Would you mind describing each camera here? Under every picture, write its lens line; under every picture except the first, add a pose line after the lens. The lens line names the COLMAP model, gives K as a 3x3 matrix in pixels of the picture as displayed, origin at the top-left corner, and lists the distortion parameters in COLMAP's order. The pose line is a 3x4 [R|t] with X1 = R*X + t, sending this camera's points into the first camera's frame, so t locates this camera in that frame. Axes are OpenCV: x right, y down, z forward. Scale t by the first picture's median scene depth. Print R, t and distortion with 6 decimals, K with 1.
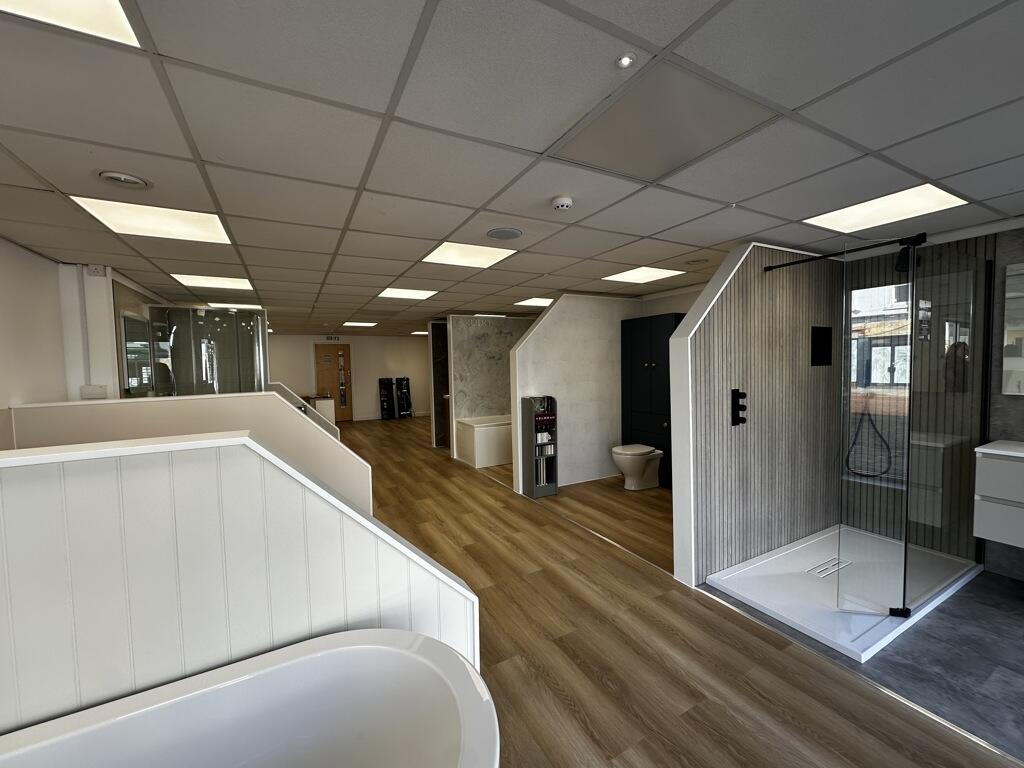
lens RADIAL K [[406.3, 0, 514.7], [0, 406.3, 386.6], [0, 0, 1]] dist [-0.002278, 0.000647]
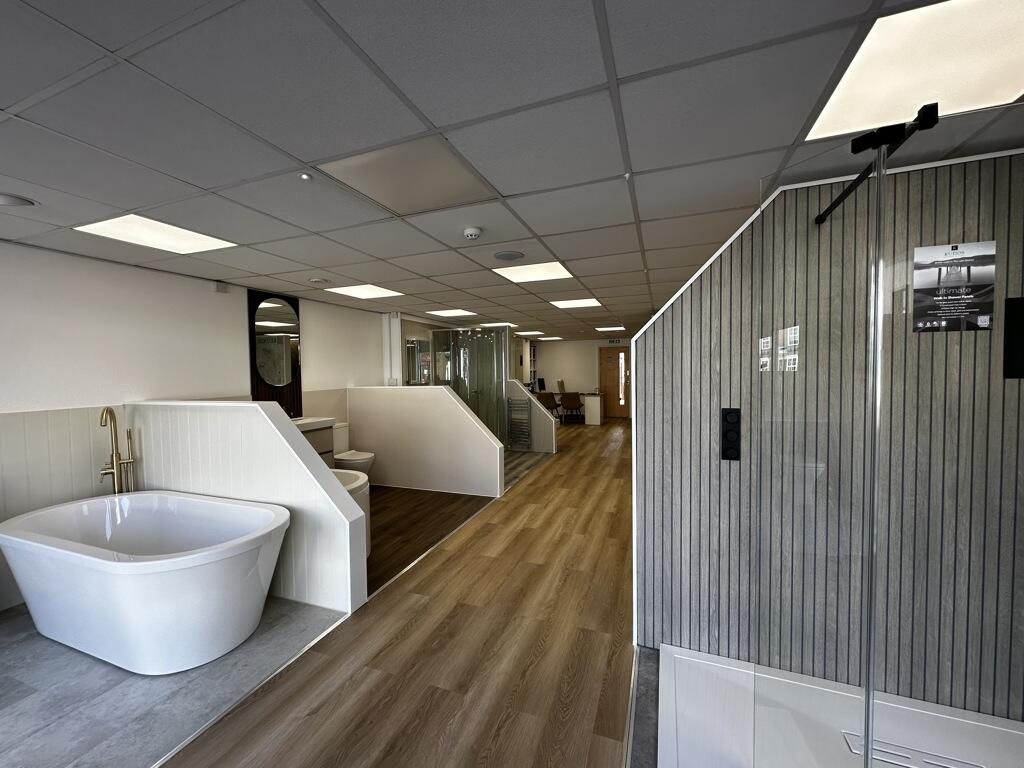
lens RADIAL K [[406.3, 0, 510.3], [0, 406.3, 386.8], [0, 0, 1]] dist [-0.002278, 0.000647]
pose [[0.653273, 0.041757, -0.755970, 0.822166], [-0.039764, 0.998992, 0.020819, -0.030427], [0.756077, 0.016460, 0.654275, 0.249265]]
